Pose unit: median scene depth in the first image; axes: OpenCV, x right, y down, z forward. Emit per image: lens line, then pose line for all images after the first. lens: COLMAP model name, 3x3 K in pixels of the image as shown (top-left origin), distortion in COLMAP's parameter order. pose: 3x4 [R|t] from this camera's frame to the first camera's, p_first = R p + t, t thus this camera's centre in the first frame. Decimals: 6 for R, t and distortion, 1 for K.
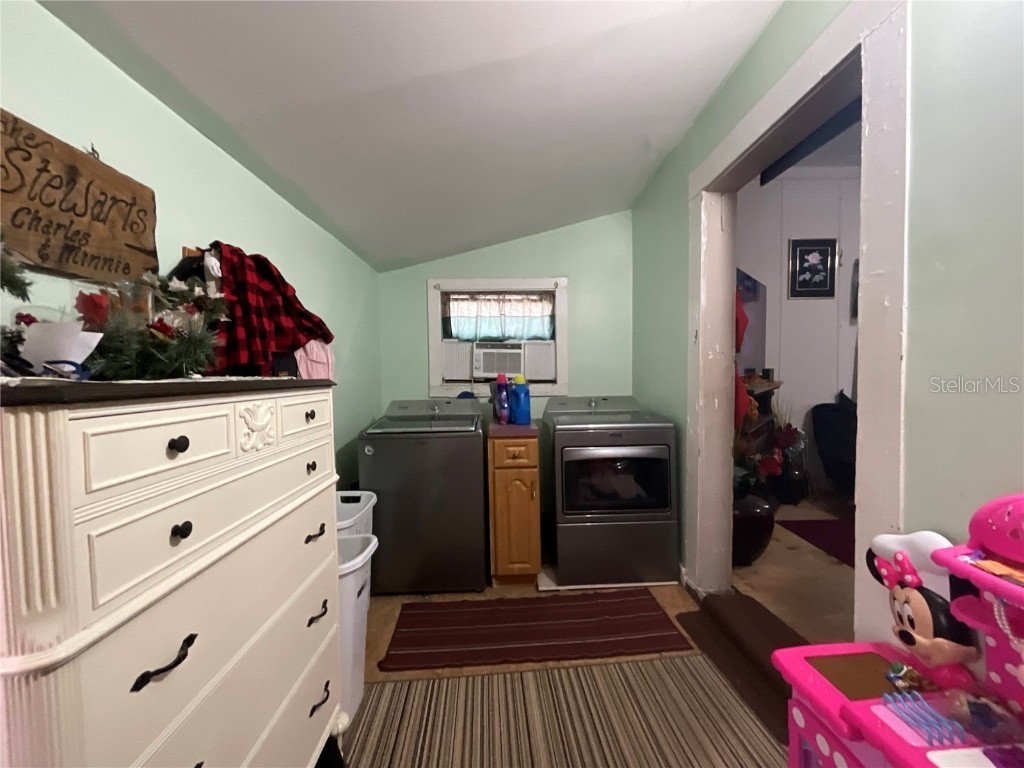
lens RADIAL K [[409.9, 0, 512.0], [0, 409.9, 384.0], [0, 0, 1]] dist [0.001502, 0.000094]
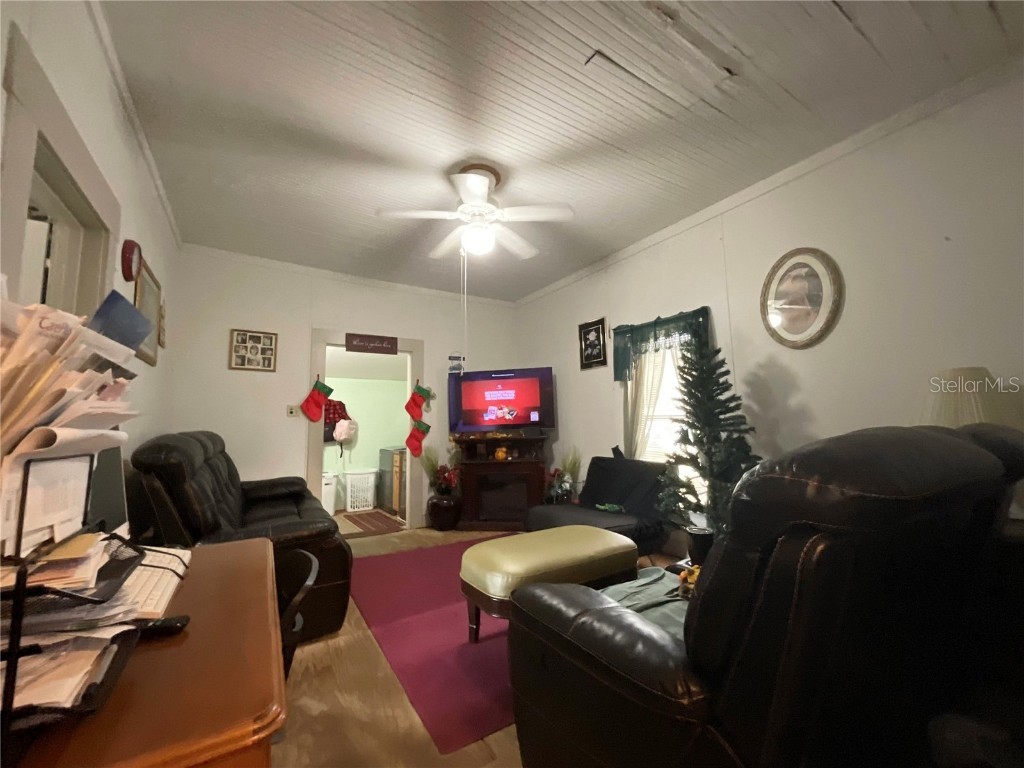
lens RADIAL K [[409.9, 0, 512.0], [0, 409.9, 384.0], [0, 0, 1]] dist [0.001502, 0.000094]
pose [[0.478777, -0.082206, -0.874079, 1.685914], [-0.022207, 0.994154, -0.105663, -0.027512], [0.877655, 0.070000, 0.474153, 0.211899]]
